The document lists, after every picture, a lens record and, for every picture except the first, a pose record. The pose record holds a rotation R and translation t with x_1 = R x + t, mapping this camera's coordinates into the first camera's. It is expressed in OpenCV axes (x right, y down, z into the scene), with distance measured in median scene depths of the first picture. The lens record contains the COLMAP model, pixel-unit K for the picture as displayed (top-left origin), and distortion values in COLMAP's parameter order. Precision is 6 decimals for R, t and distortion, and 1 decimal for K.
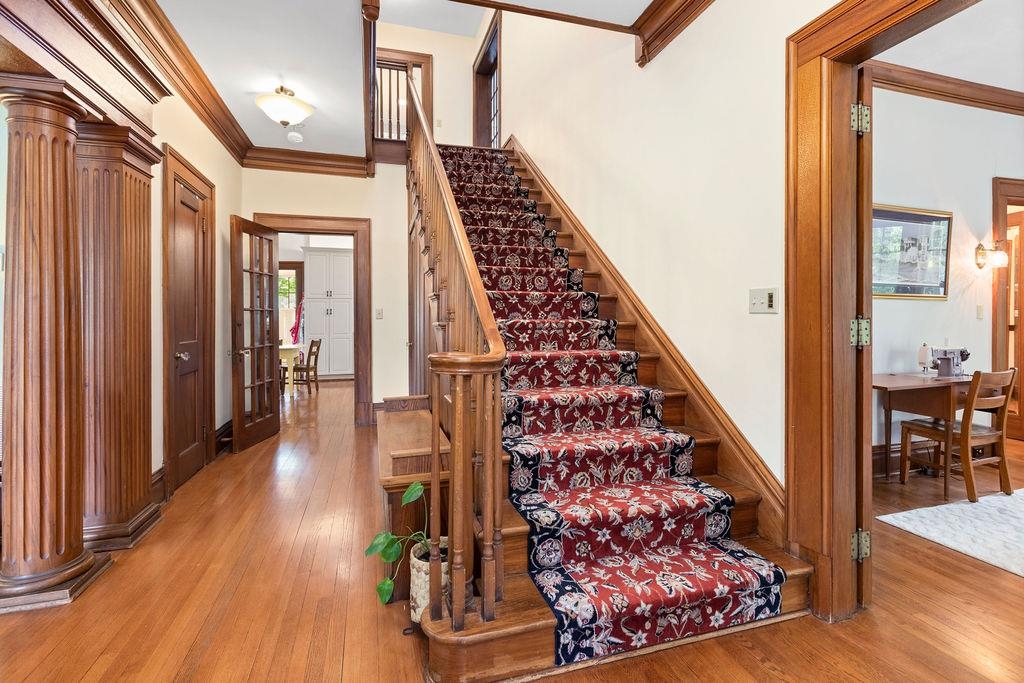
lens RADIAL K [[465.5, 0, 530.2], [0, 465.5, 323.4], [0, 0, 1]] dist [-0.000052, 0.000304]
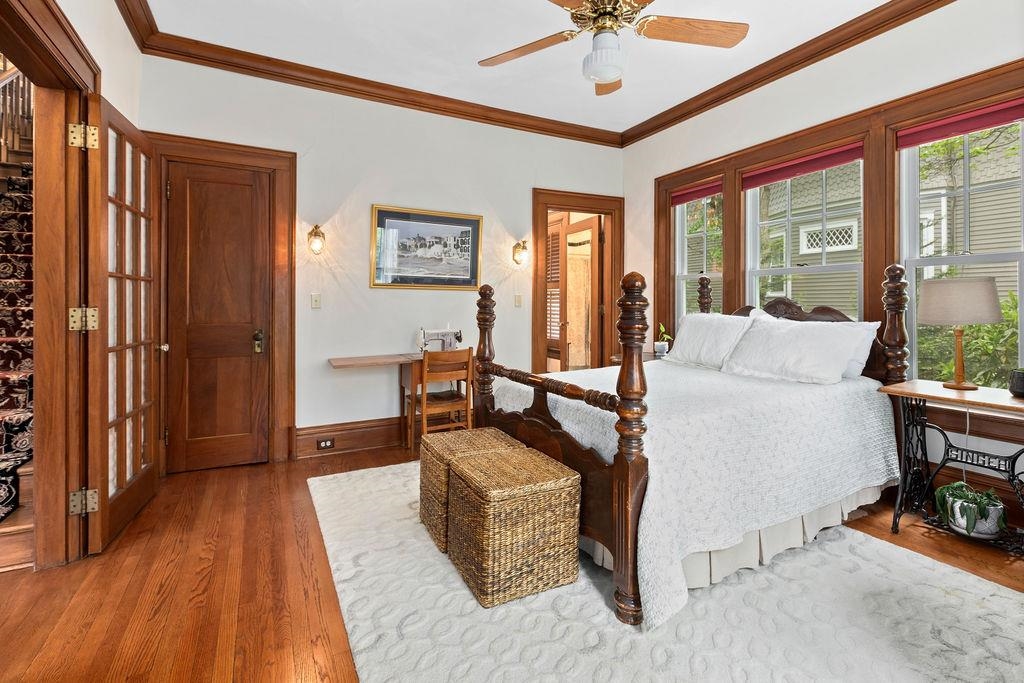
lens RADIAL K [[465.5, 0, 500.7], [0, 465.5, 307.4], [0, 0, 1]] dist [-0.000052, 0.000304]
pose [[0.982681, 0.000052, 0.185307, 0.818711], [0.000956, 0.999985, -0.005352, -0.000968], [-0.185304, 0.005437, 0.982666, -0.182662]]
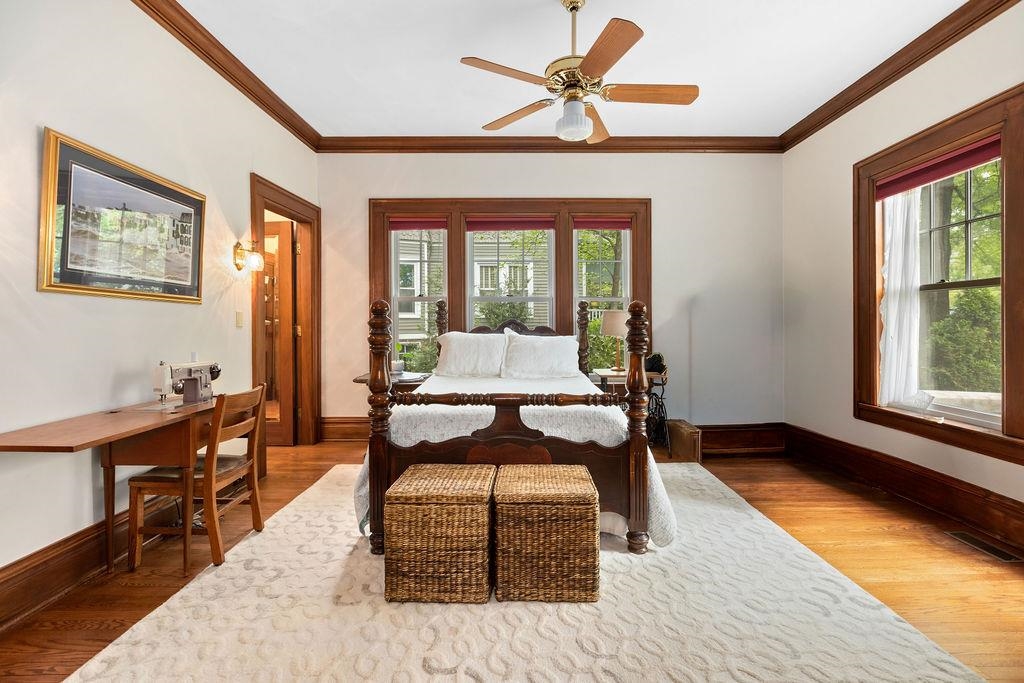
lens RADIAL K [[465.5, 0, 530.2], [0, 465.5, 329.1], [0, 0, 1]] dist [-0.000052, 0.000304]
pose [[0.290668, -0.005480, 0.956808, 0.326652], [0.010974, 0.999937, 0.002393, -0.001747], [-0.956761, 0.009805, 0.290710, 0.249728]]
